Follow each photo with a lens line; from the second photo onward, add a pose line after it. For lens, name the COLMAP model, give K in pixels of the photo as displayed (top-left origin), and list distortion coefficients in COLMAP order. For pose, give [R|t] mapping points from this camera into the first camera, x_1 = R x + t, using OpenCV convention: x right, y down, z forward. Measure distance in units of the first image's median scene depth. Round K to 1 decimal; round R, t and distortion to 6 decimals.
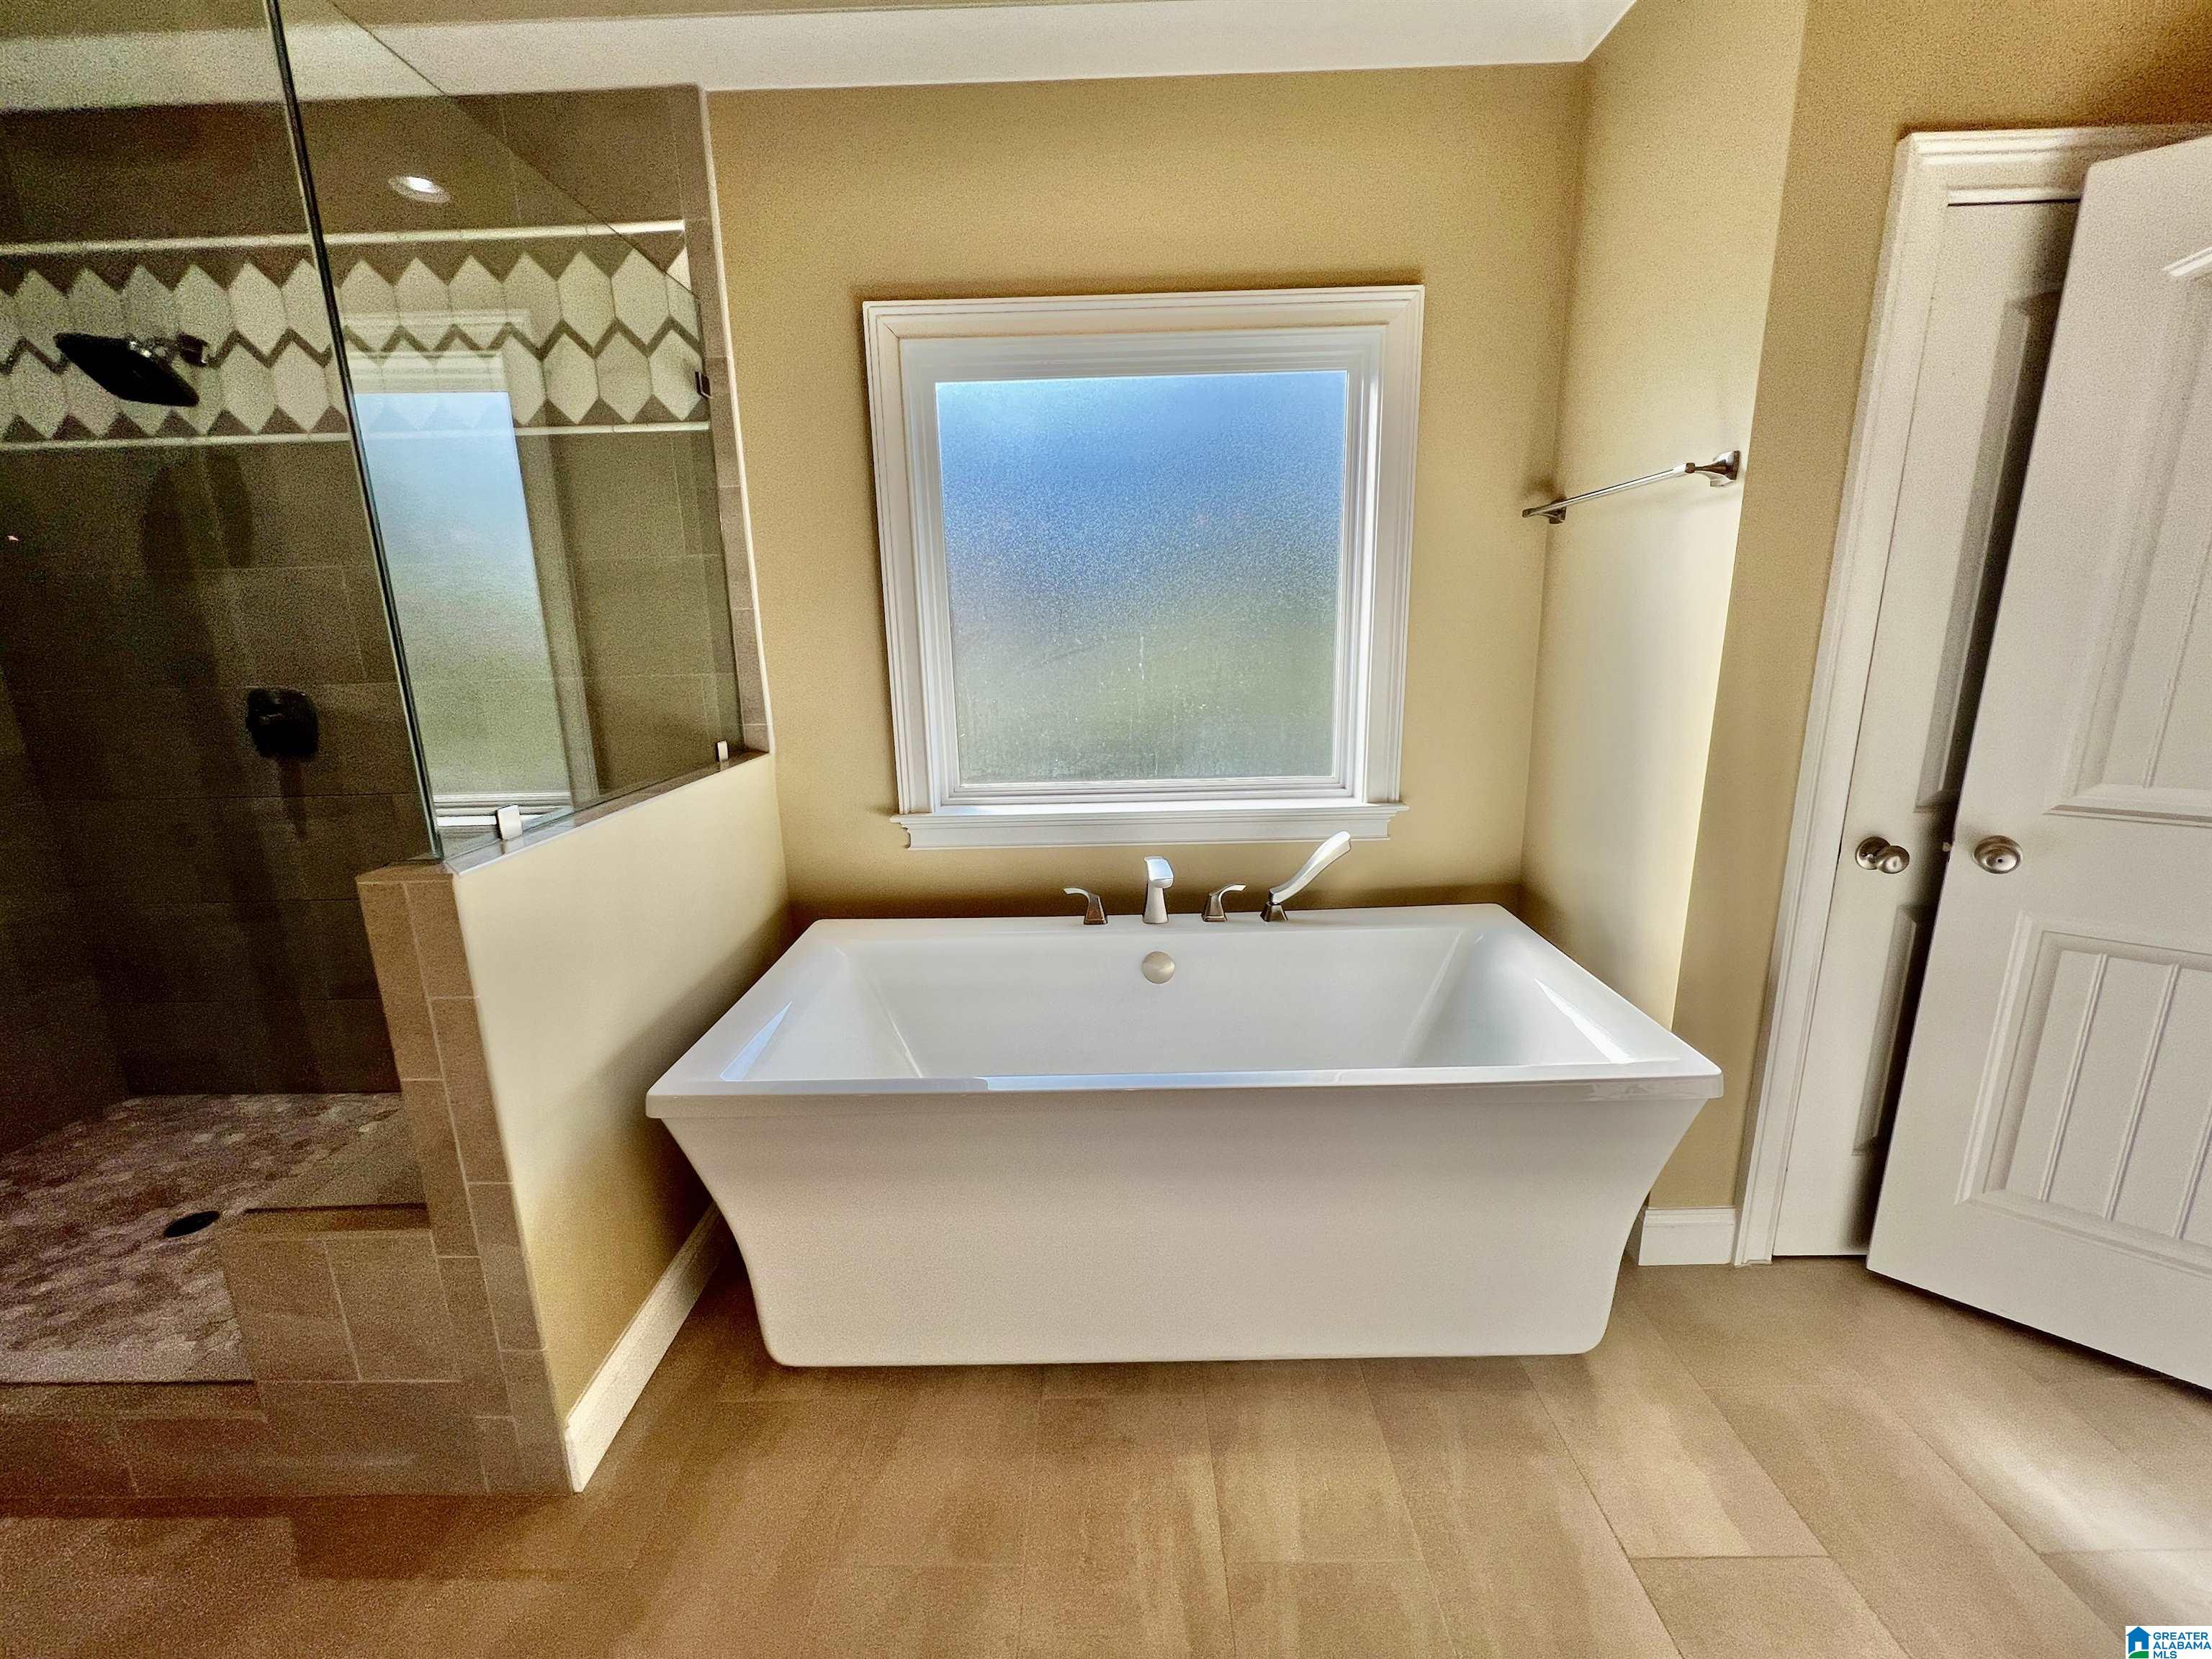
lens RADIAL K [[910.8, 0, 1097.8], [0, 910.8, 826.9], [0, 0, 1]] dist [0.009469, 0.000646]
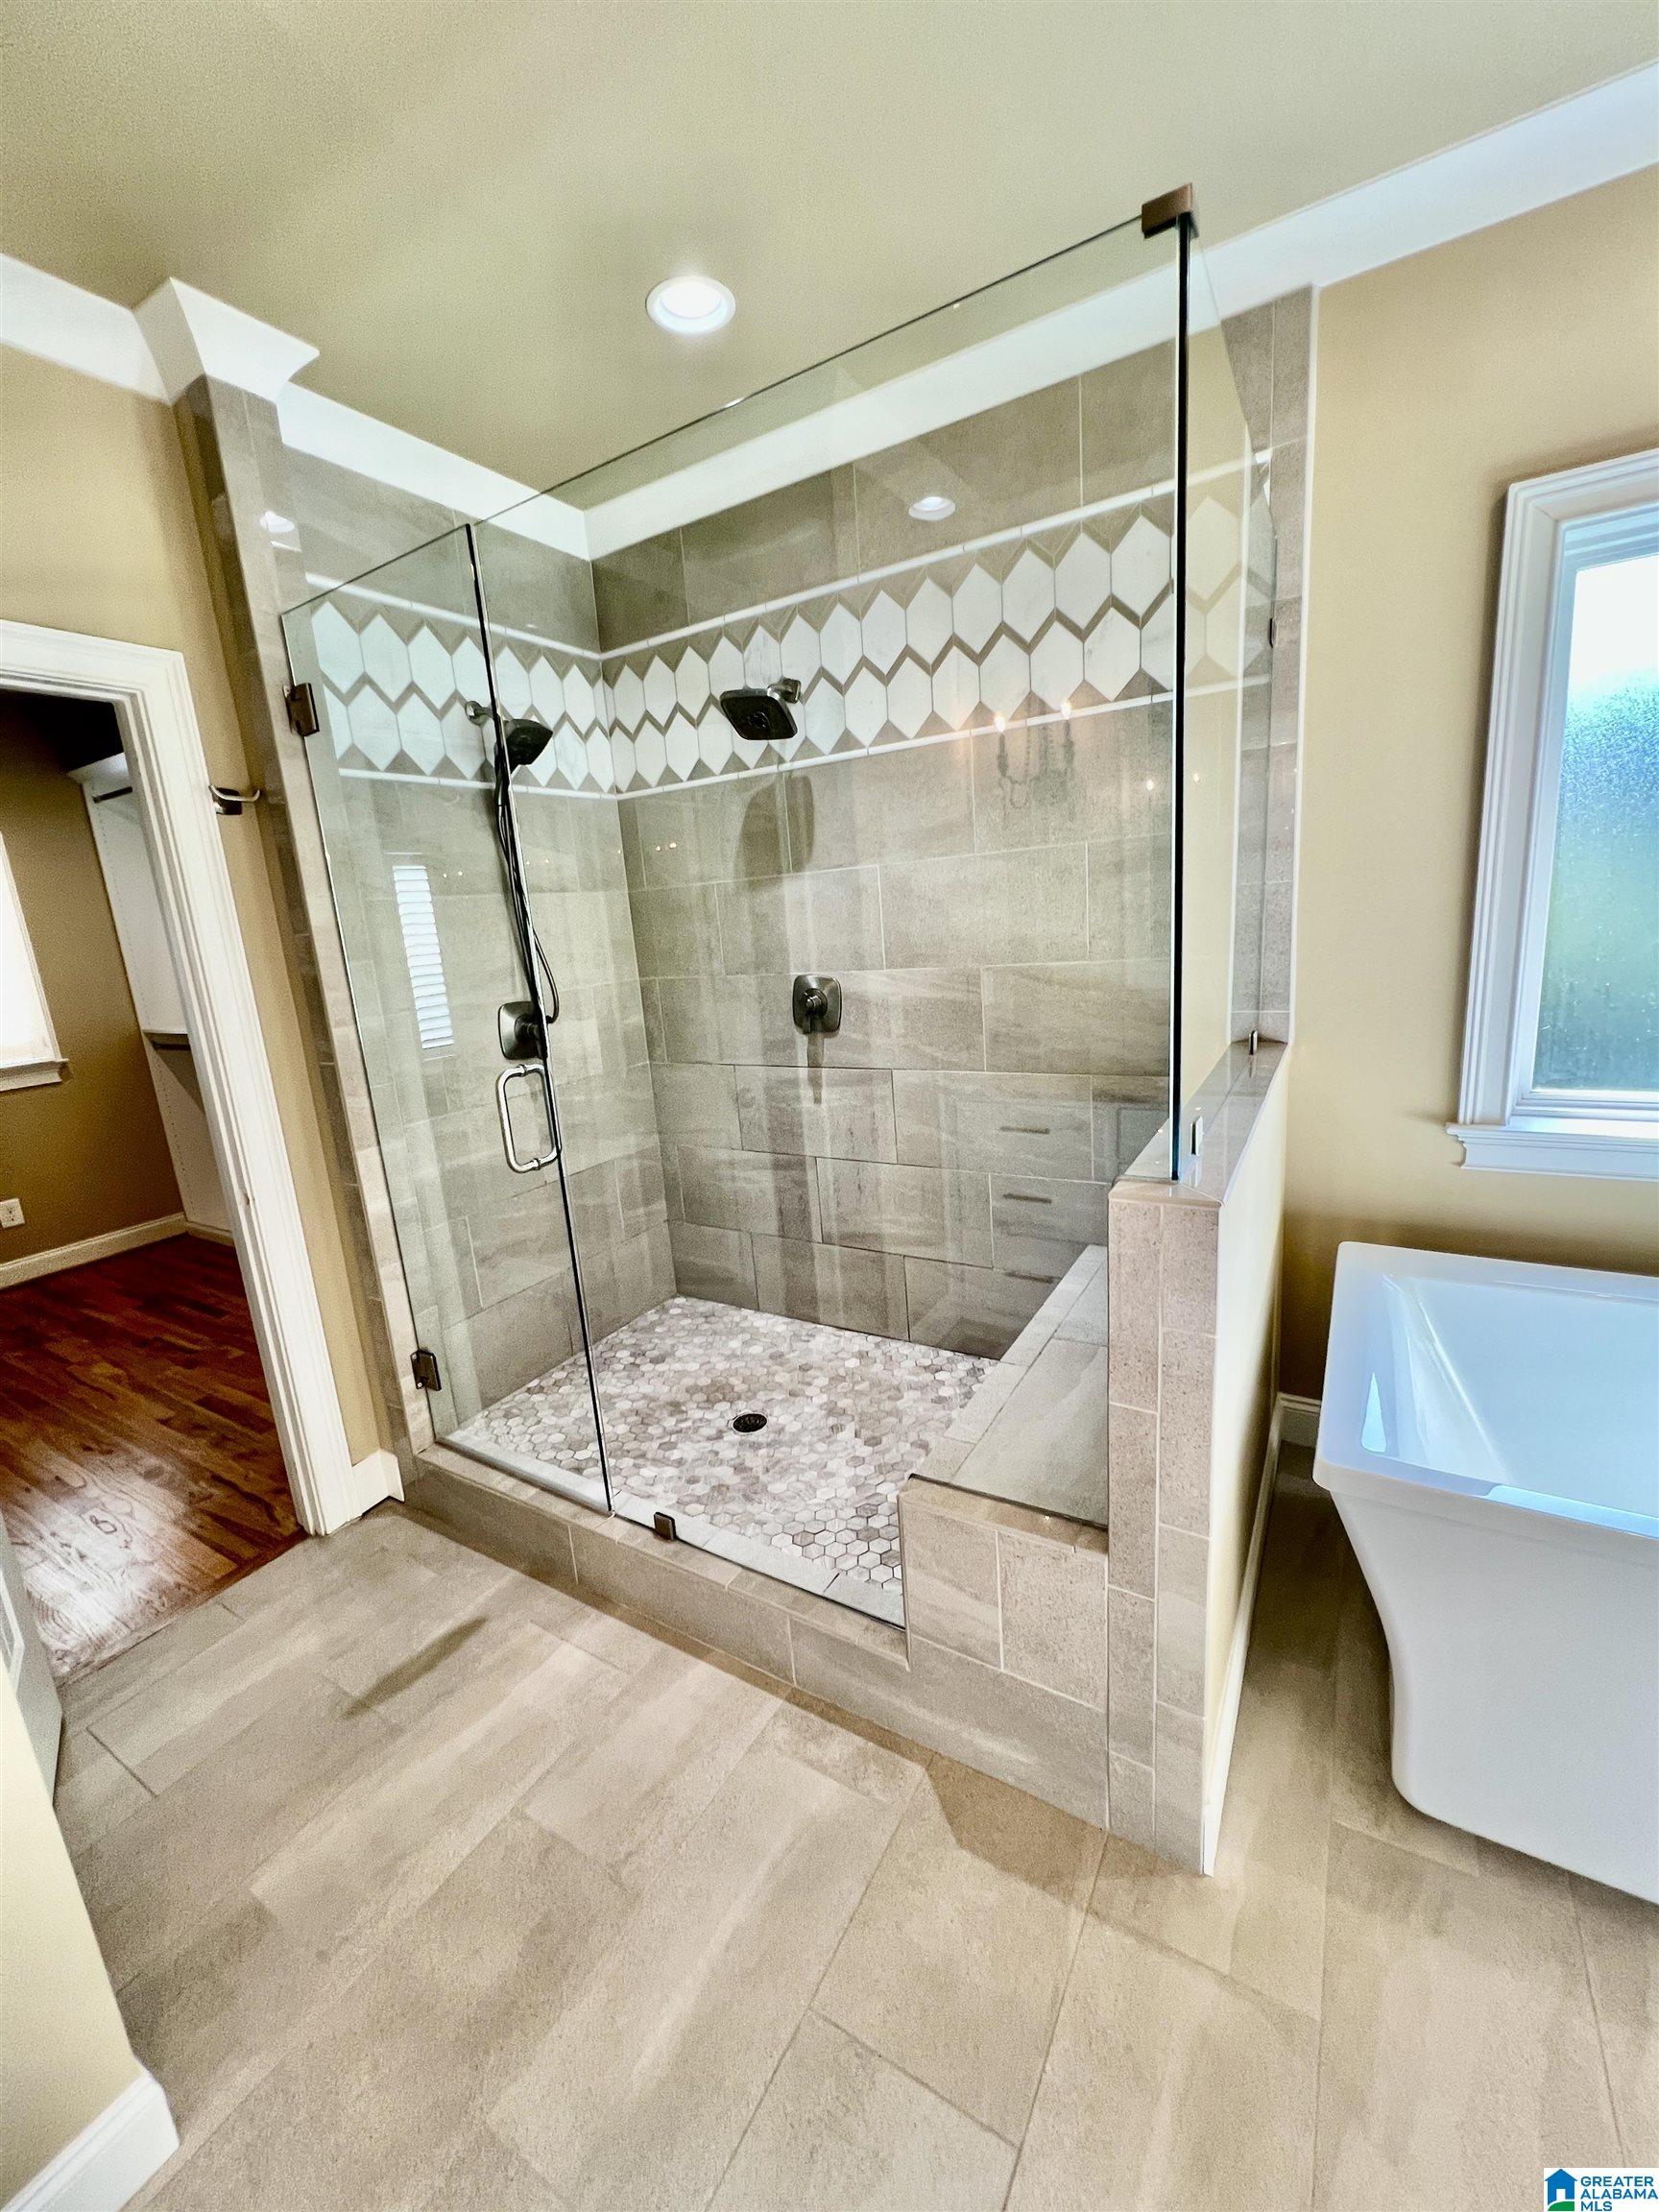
lens RADIAL K [[881.3, 0, 842.0], [0, 881.3, 1108.1], [0, 0, 1]] dist [0.002323, 0.001433]
pose [[0.875113, 0.066263, -0.479360, -0.344961], [-0.062107, 0.997768, 0.024542, -0.013715], [0.479916, 0.008295, 0.877275, 0.044319]]
